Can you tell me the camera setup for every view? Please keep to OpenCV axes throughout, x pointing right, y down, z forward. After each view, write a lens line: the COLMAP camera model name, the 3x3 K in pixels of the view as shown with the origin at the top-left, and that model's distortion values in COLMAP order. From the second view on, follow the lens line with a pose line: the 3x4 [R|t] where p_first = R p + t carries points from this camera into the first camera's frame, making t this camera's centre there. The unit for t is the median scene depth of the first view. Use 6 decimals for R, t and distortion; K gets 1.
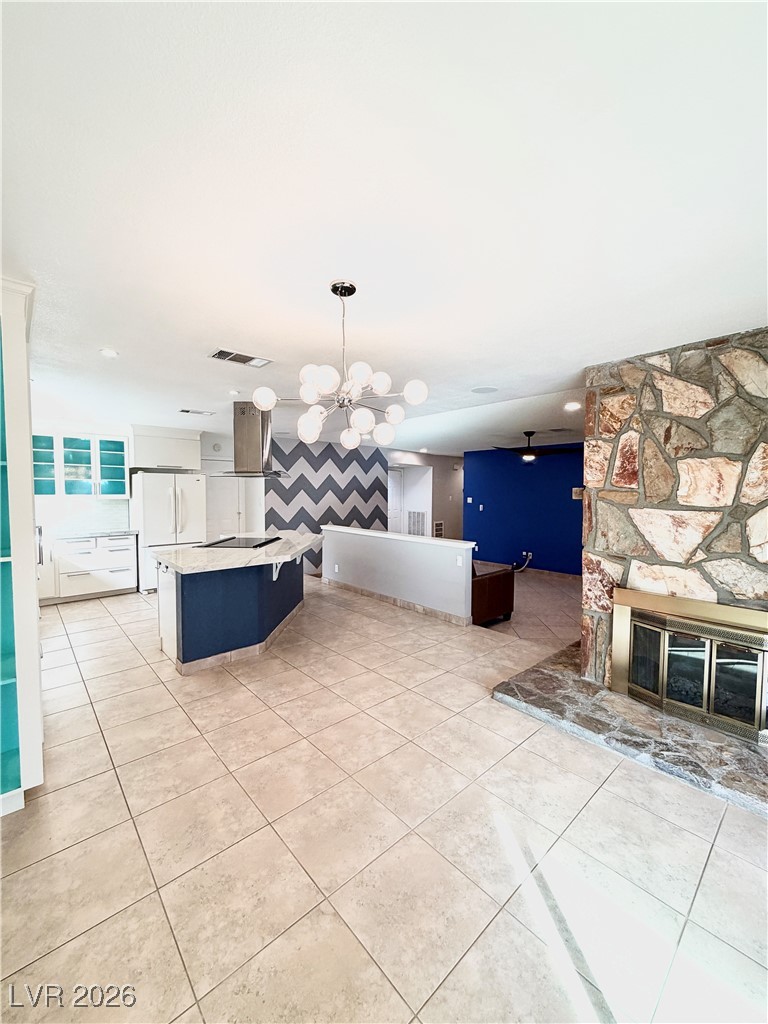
lens RADIAL K [[407.7, 0, 384.3], [0, 407.7, 510.1], [0, 0, 1]] dist [0.000515, 0.000163]
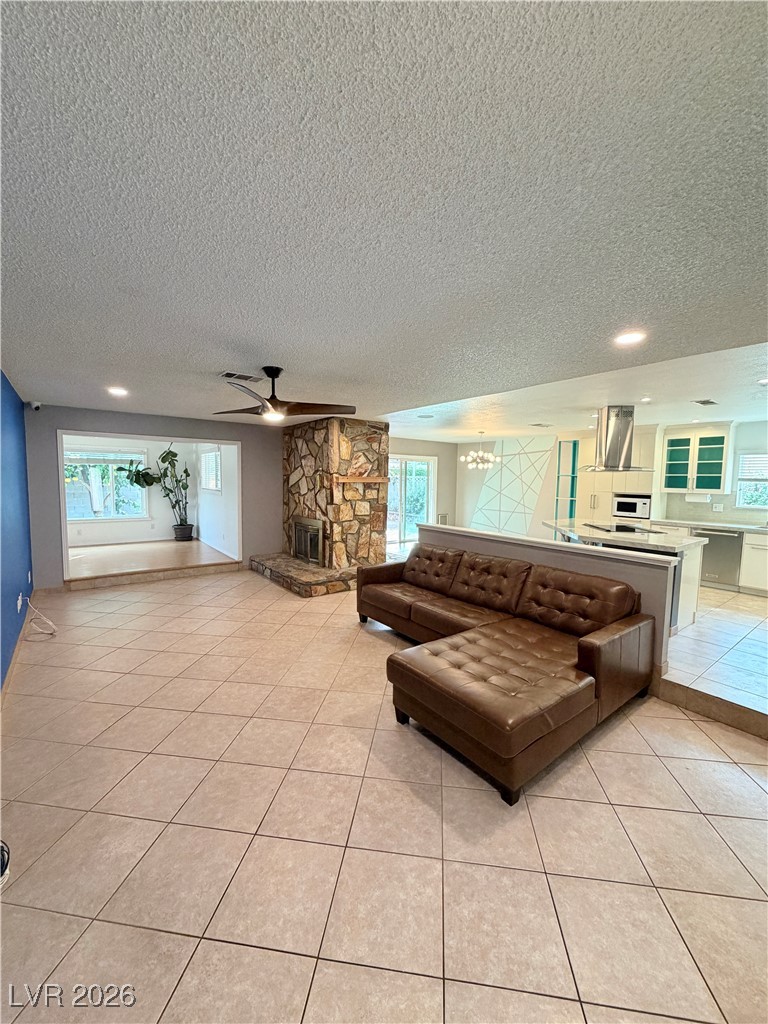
lens RADIAL K [[407.7, 0, 384.3], [0, 407.7, 510.1], [0, 0, 1]] dist [0.000515, 0.000163]
pose [[-0.996648, -0.026109, 0.077530, 0.279197], [-0.016123, 0.991806, 0.126735, -0.132618], [-0.080204, 0.125061, -0.988902, 2.722662]]
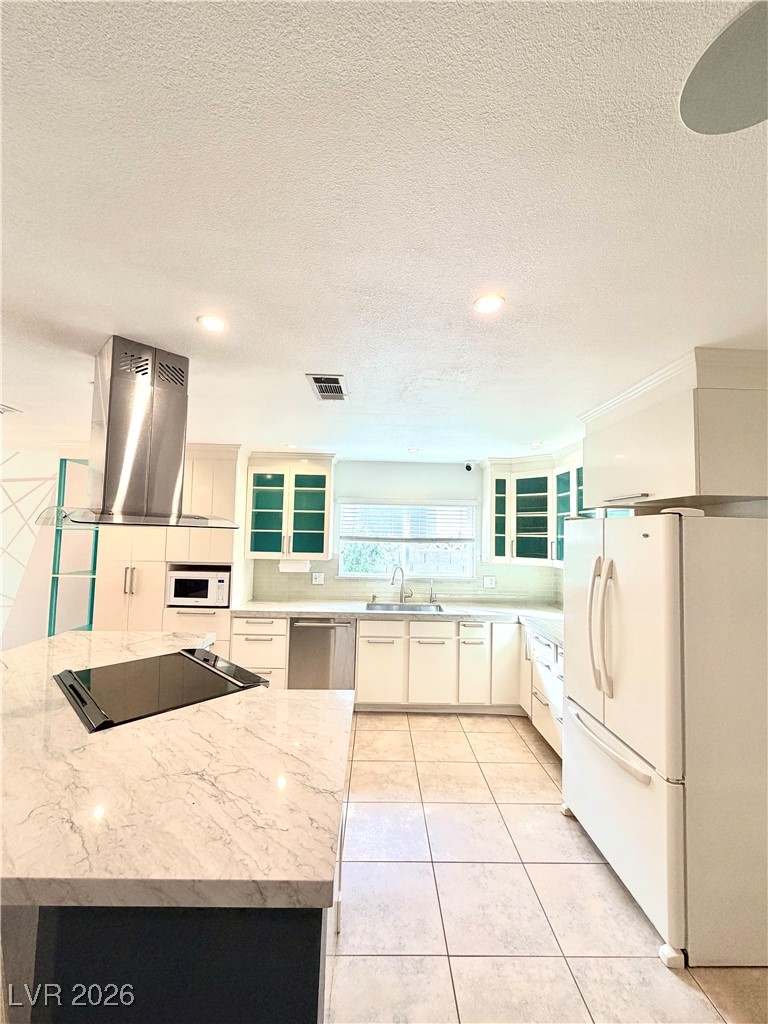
lens RADIAL K [[407.7, 0, 384.3], [0, 407.7, 510.1], [0, 0, 1]] dist [0.000515, 0.000163]
pose [[-0.653235, -0.061974, -0.754615, -0.215250], [-0.061269, 0.997703, -0.028900, -0.123749], [0.754673, 0.027356, -0.655531, 1.813332]]
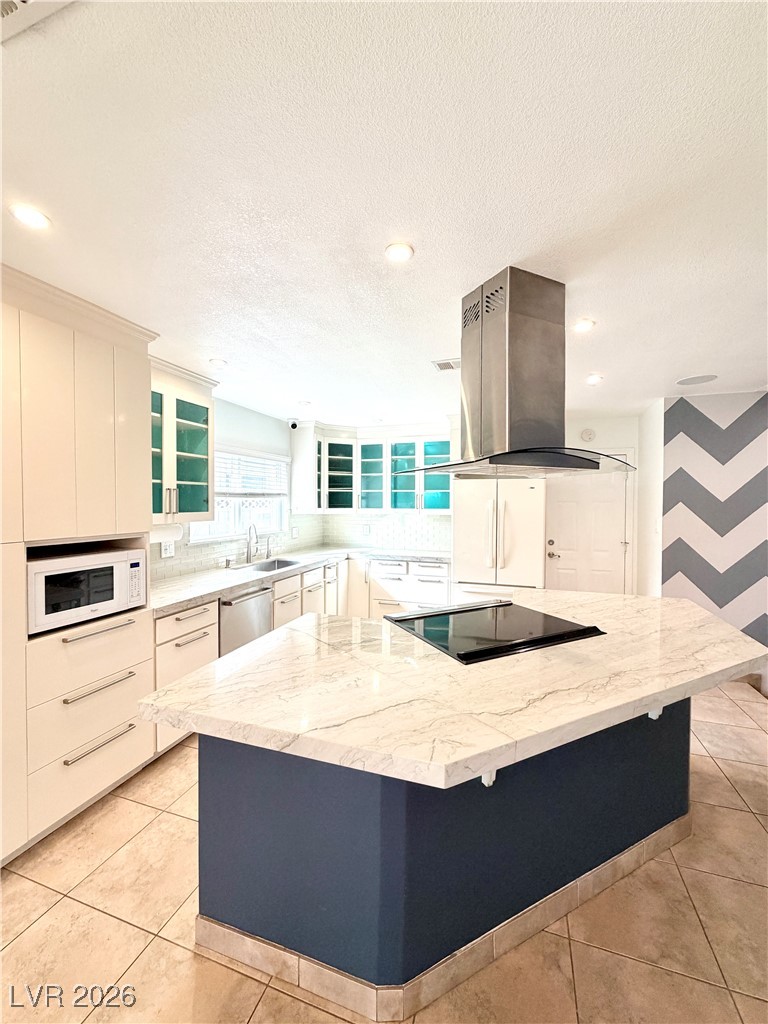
lens RADIAL K [[407.7, 0, 384.3], [0, 407.7, 510.1], [0, 0, 1]] dist [0.000515, 0.000163]
pose [[0.490158, 0.014898, -0.871506, -0.036613], [-0.044165, 0.998994, -0.007762, -0.041588], [0.870514, 0.042295, 0.490323, 0.860658]]
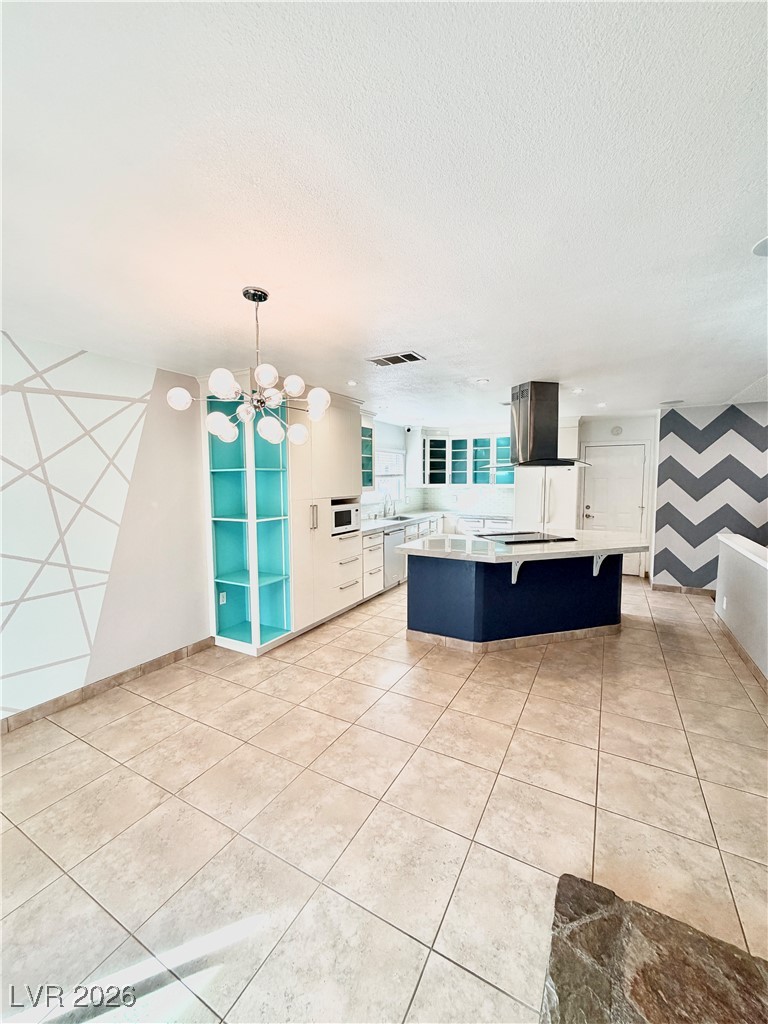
lens RADIAL K [[407.7, 0, 384.3], [0, 407.7, 510.1], [0, 0, 1]] dist [0.000515, 0.000163]
pose [[0.326135, 0.070491, -0.942692, 0.524378], [-0.040955, 0.997333, 0.060408, -0.032854], [0.944436, 0.018906, 0.328152, 0.494835]]
